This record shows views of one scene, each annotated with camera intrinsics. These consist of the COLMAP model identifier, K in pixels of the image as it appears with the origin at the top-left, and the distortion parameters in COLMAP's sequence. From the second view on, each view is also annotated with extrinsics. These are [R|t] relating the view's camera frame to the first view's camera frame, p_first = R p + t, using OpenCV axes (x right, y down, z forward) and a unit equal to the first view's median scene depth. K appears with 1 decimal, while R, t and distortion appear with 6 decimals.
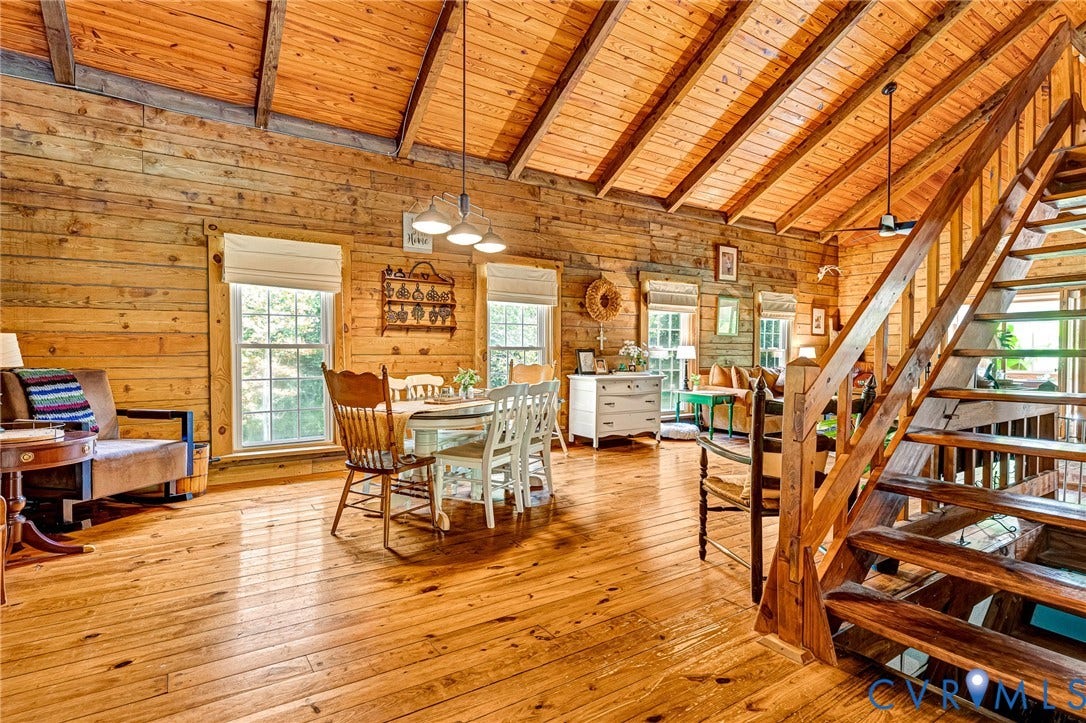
lens RADIAL K [[529.3, 0, 535.3], [0, 529.3, 359.7], [0, 0, 1]] dist [0.011554, -0.000245]
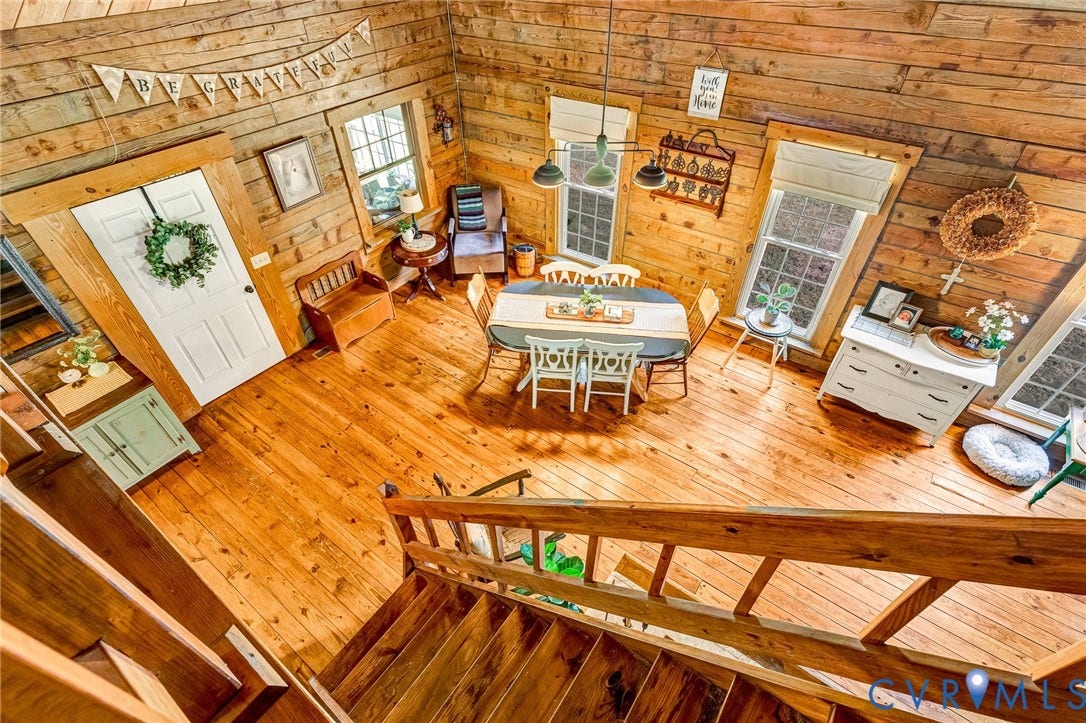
lens RADIAL K [[502.8, 0, 542.5], [0, 502.8, 367.1], [0, 0, 1]] dist [0.005973, 0.000638]
pose [[0.372039, 0.601153, -0.707250, 0.538876], [0.005421, 0.760524, 0.649287, -0.441260], [0.928201, -0.245394, 0.279686, 0.410162]]
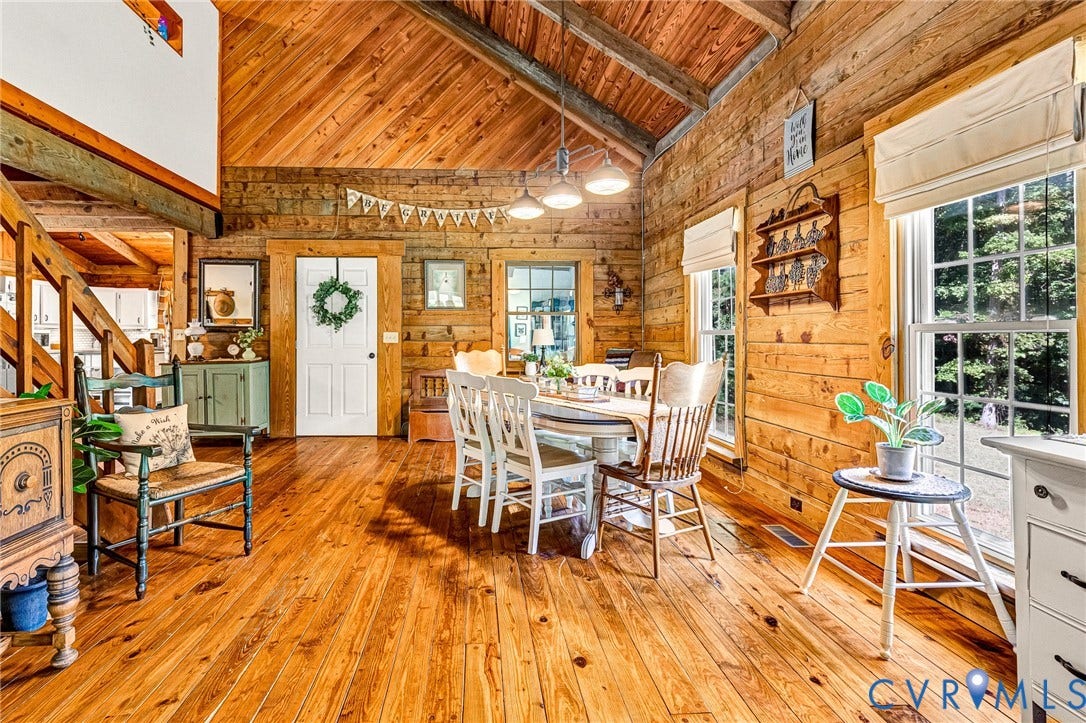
lens RADIAL K [[529.3, 0, 493.8], [0, 529.3, 334.4], [0, 0, 1]] dist [0.011554, -0.000245]
pose [[-0.485939, -0.019999, -0.873764, 0.491031], [-0.027464, 0.999594, -0.007605, -0.003774], [0.873561, 0.020301, -0.486291, 0.998719]]
